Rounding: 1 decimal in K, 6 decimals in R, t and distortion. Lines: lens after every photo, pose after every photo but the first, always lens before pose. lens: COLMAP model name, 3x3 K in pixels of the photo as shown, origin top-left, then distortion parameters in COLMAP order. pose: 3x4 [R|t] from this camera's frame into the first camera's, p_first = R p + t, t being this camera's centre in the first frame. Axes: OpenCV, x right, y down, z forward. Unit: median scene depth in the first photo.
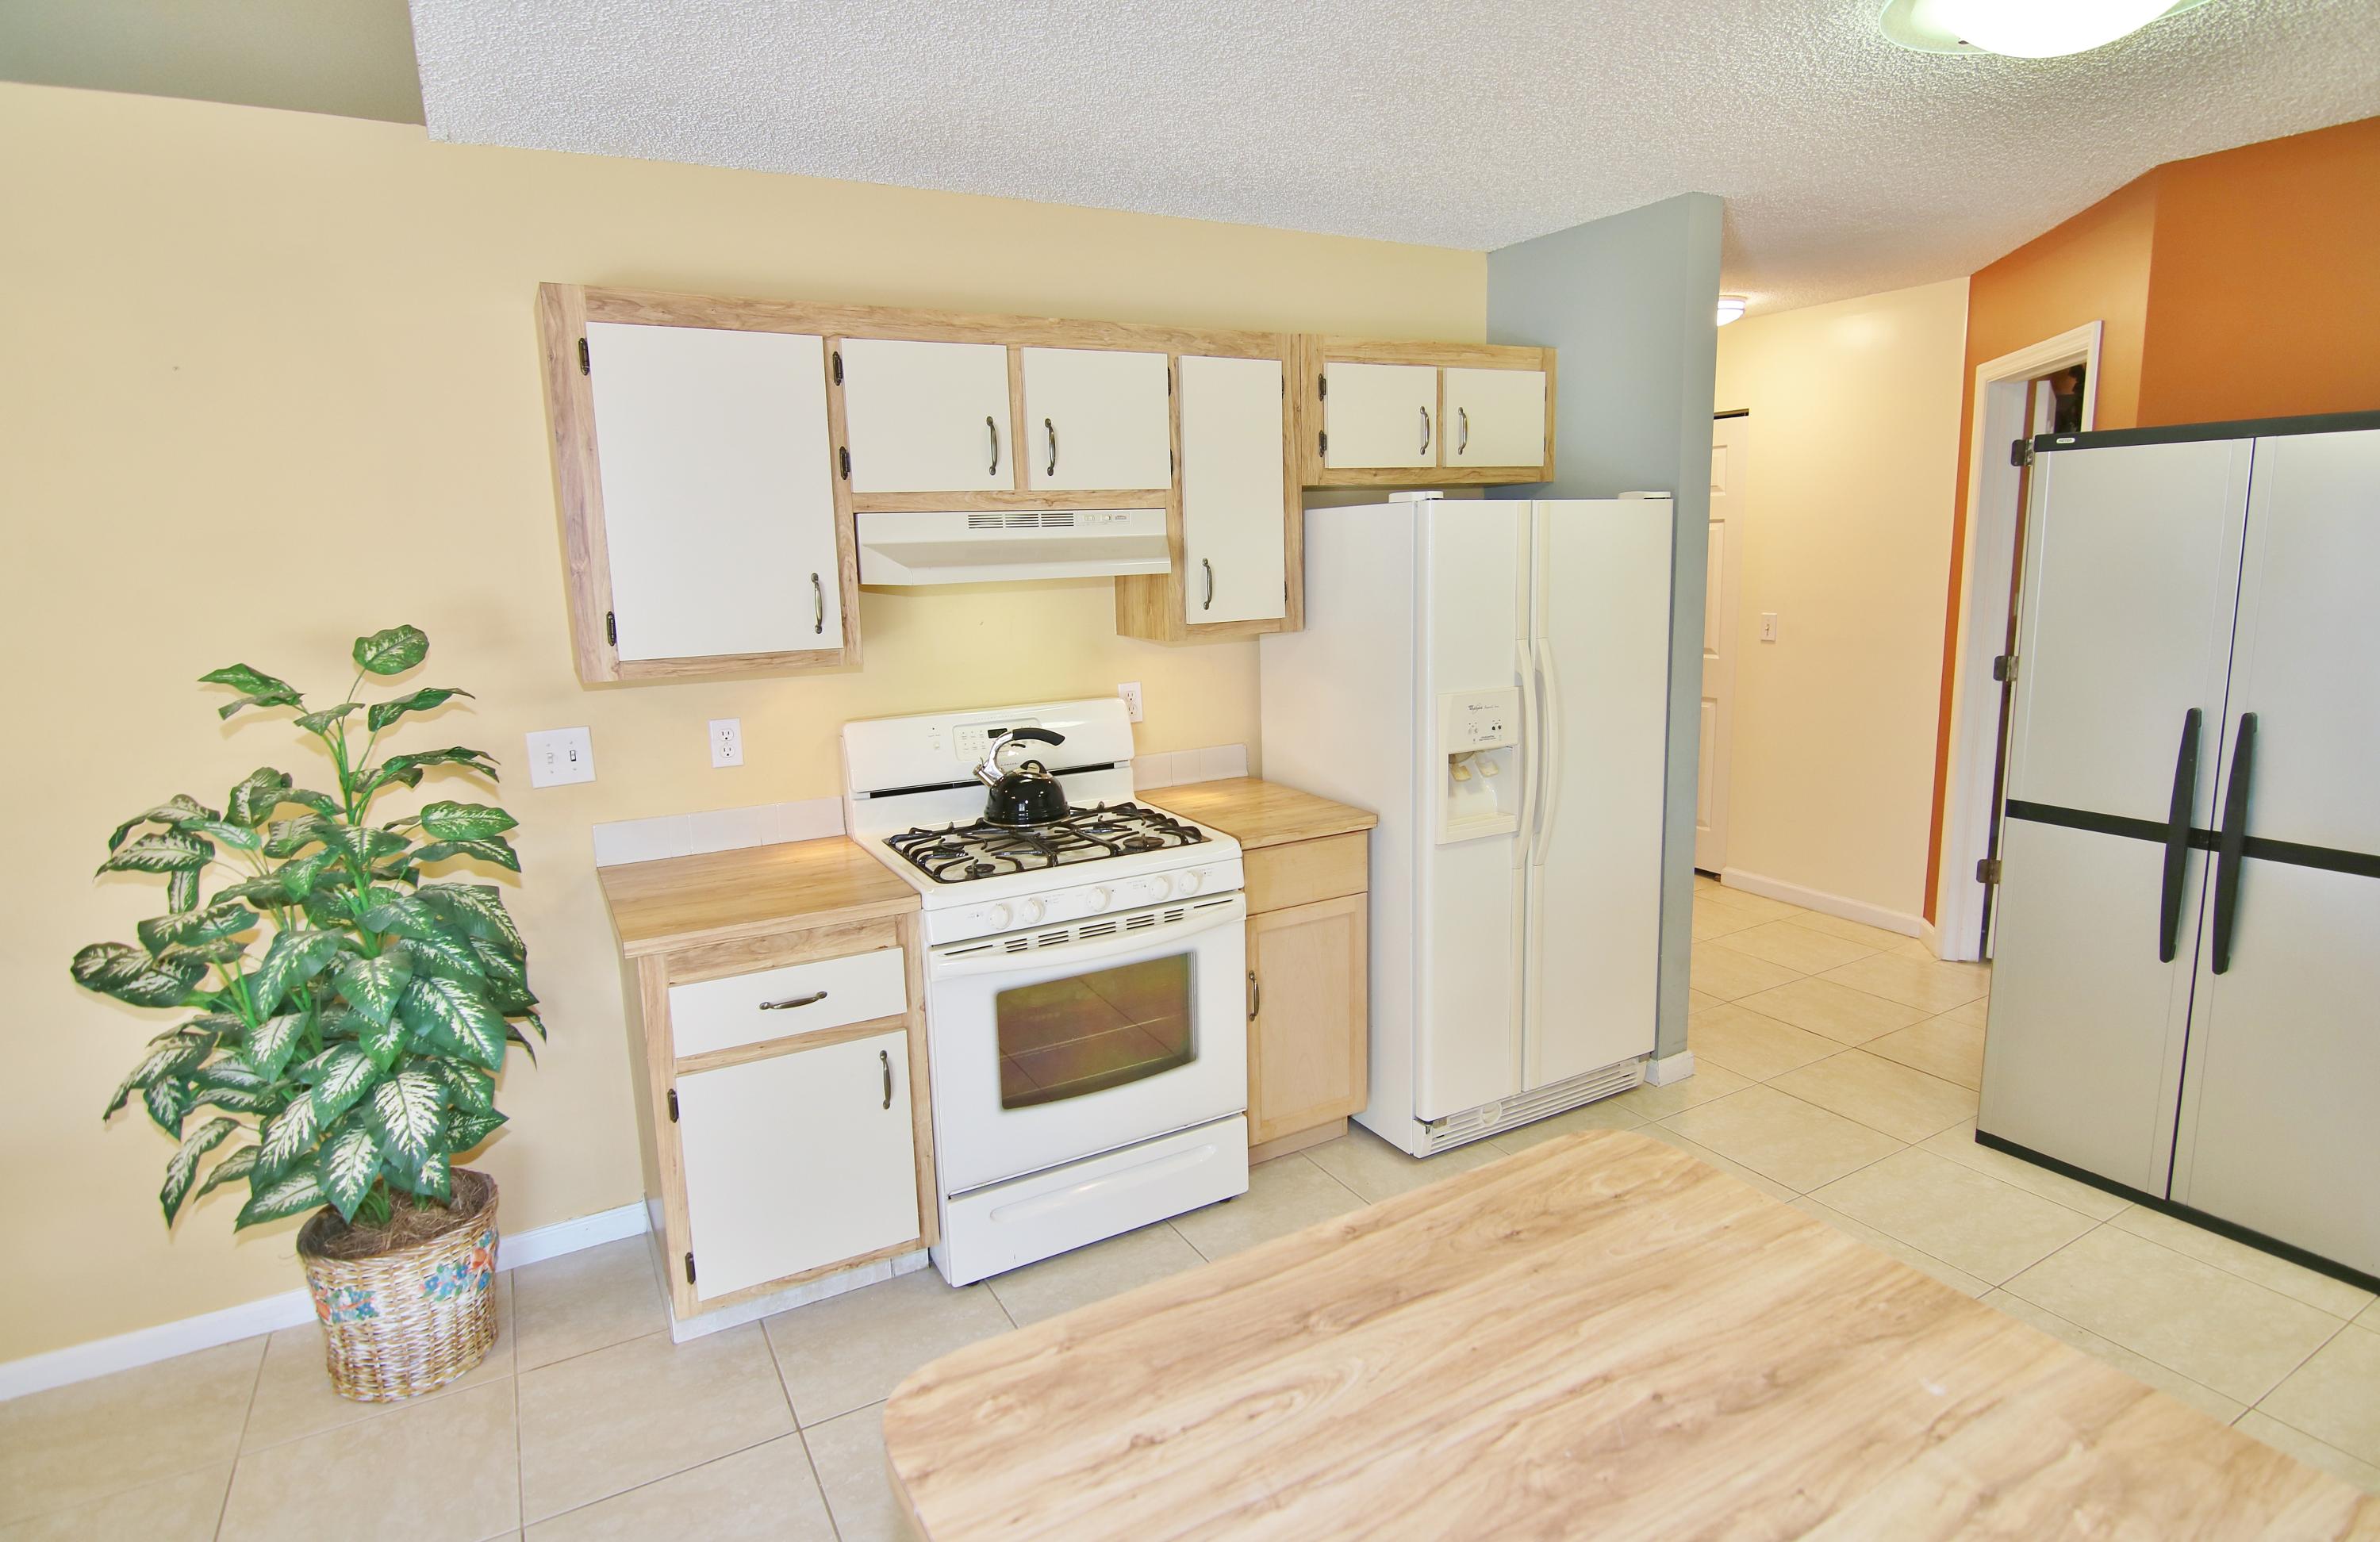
lens RADIAL K [[1255.1, 0, 1191.2], [0, 1255.1, 773.1], [0, 0, 1]] dist [-0.006923, -0.003414]
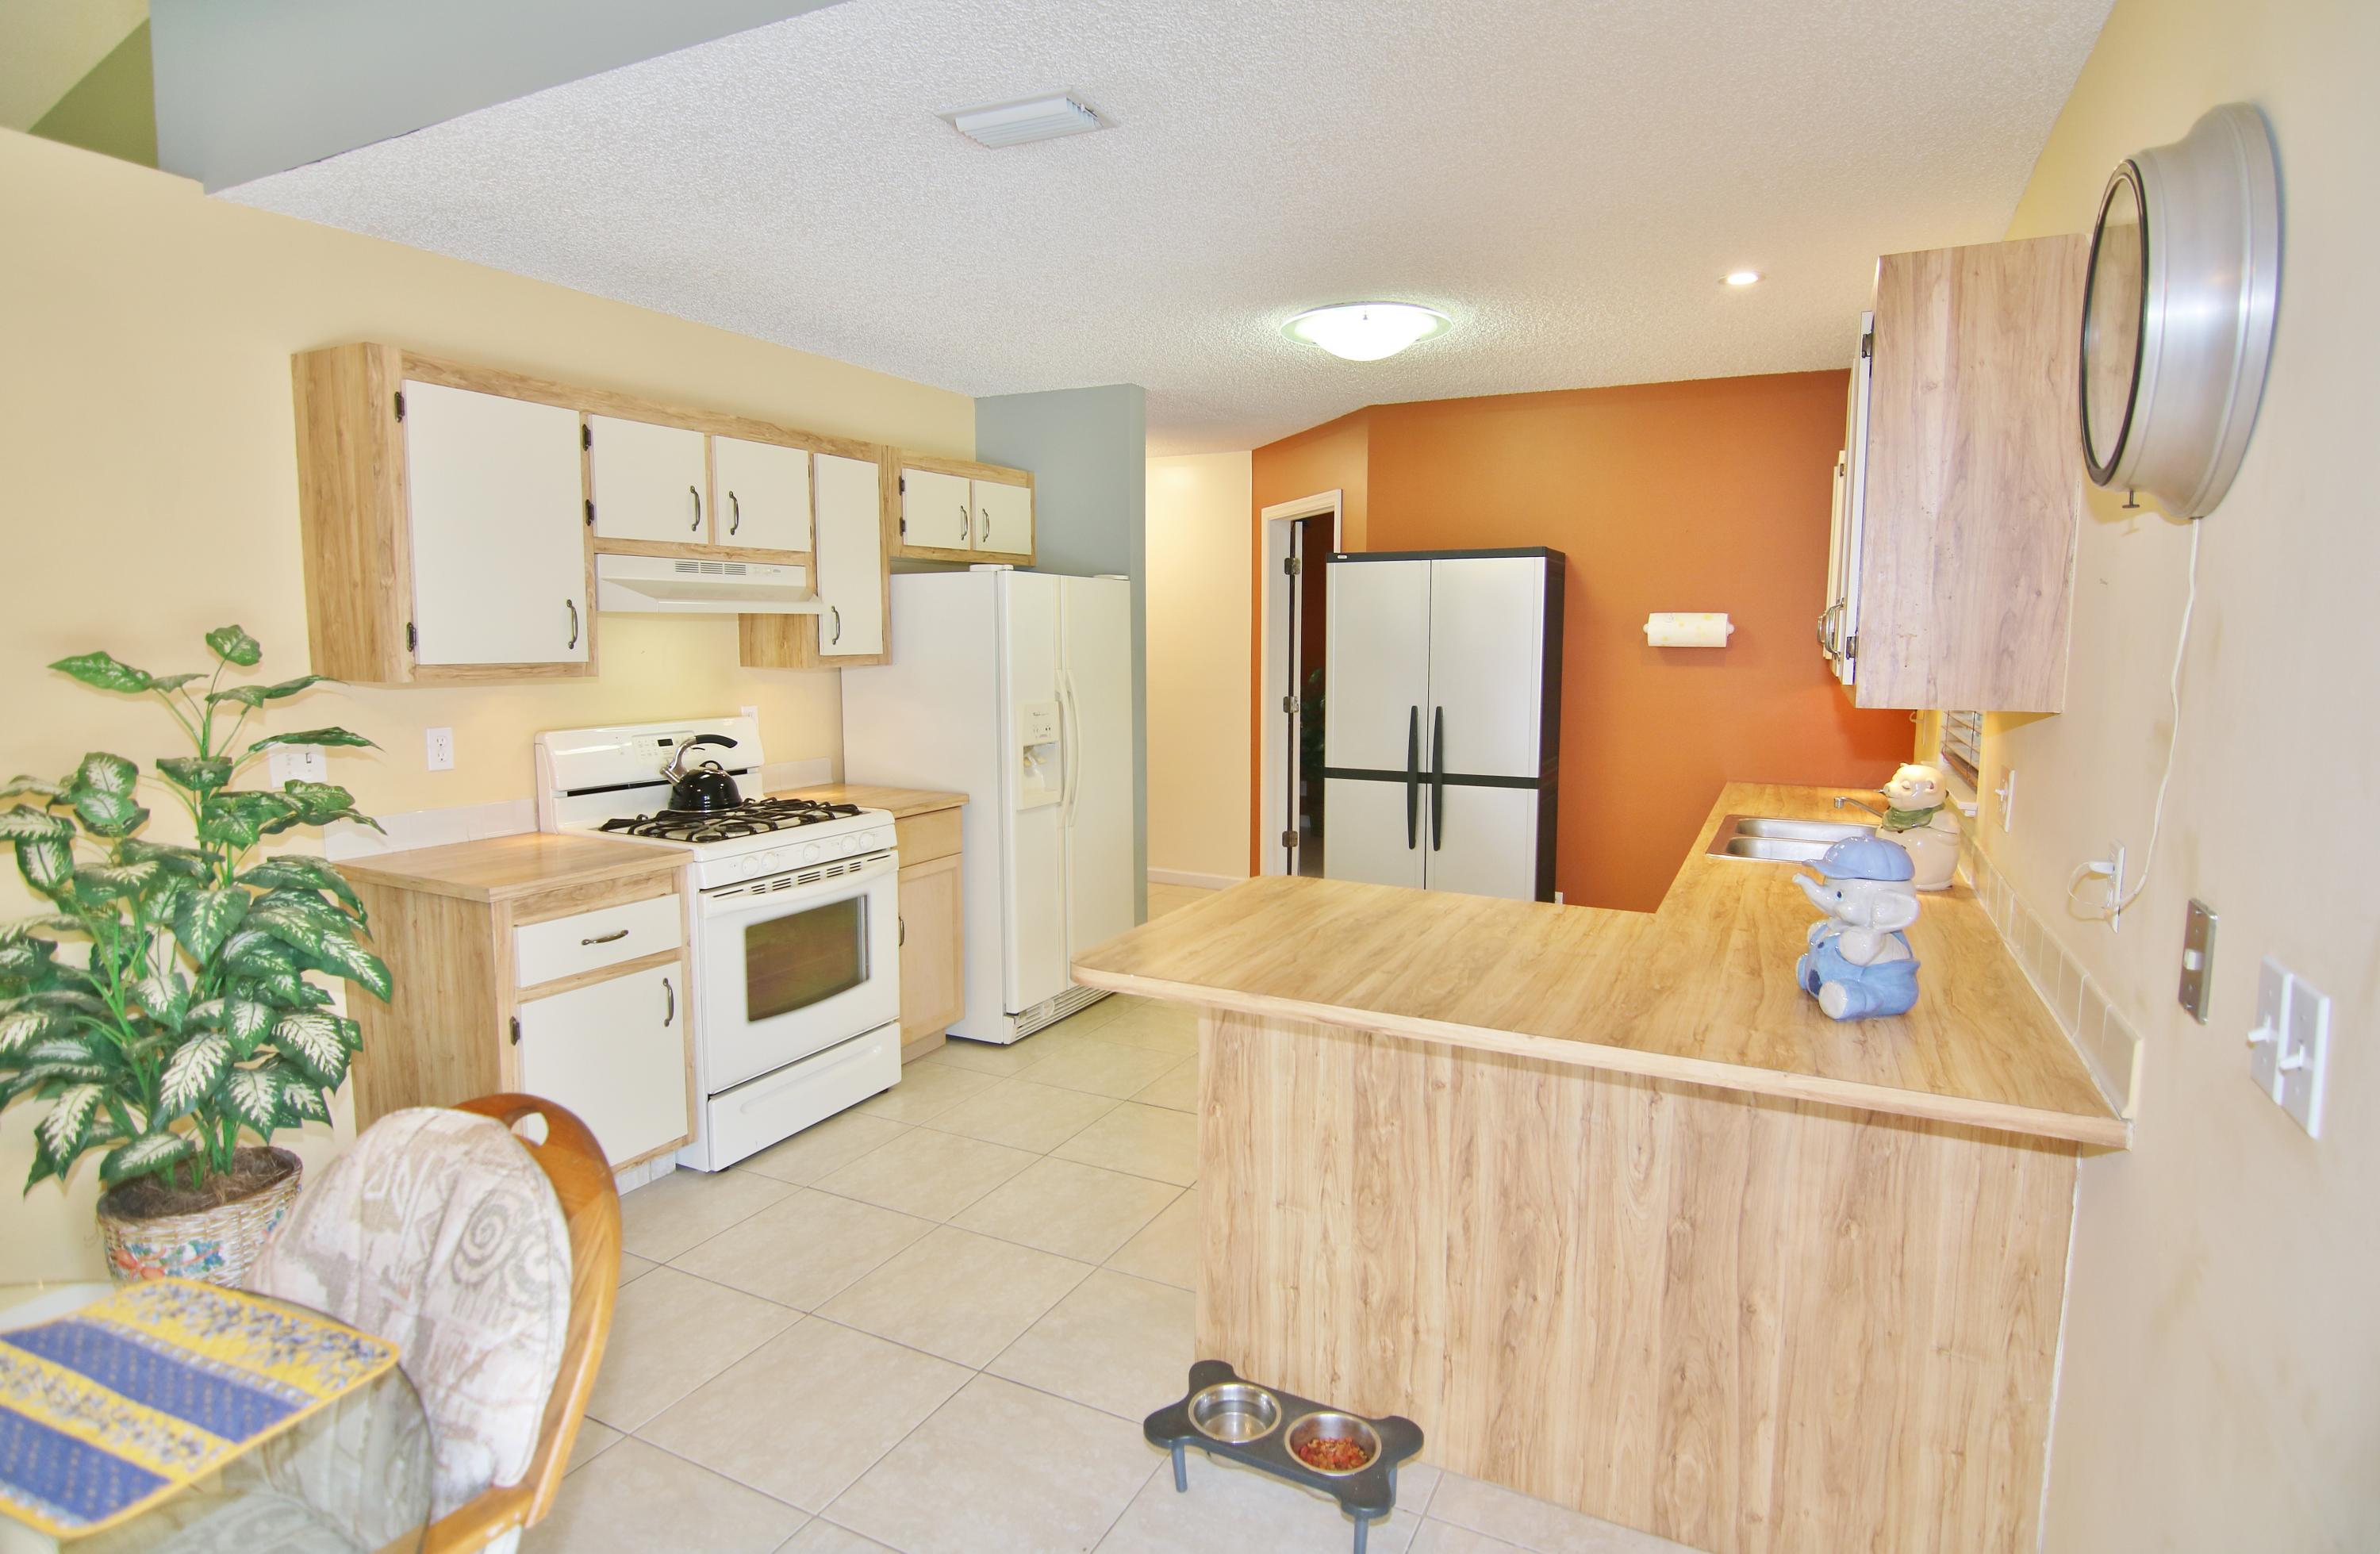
lens RADIAL K [[1255.1, 0, 1197.1], [0, 1255.1, 771.1], [0, 0, 1]] dist [-0.006923, -0.003414]
pose [[0.831516, -0.031190, 0.554624, -0.430796], [0.074990, 0.995586, -0.056440, 0.110650], [-0.550416, 0.088522, 0.830184, -0.303619]]
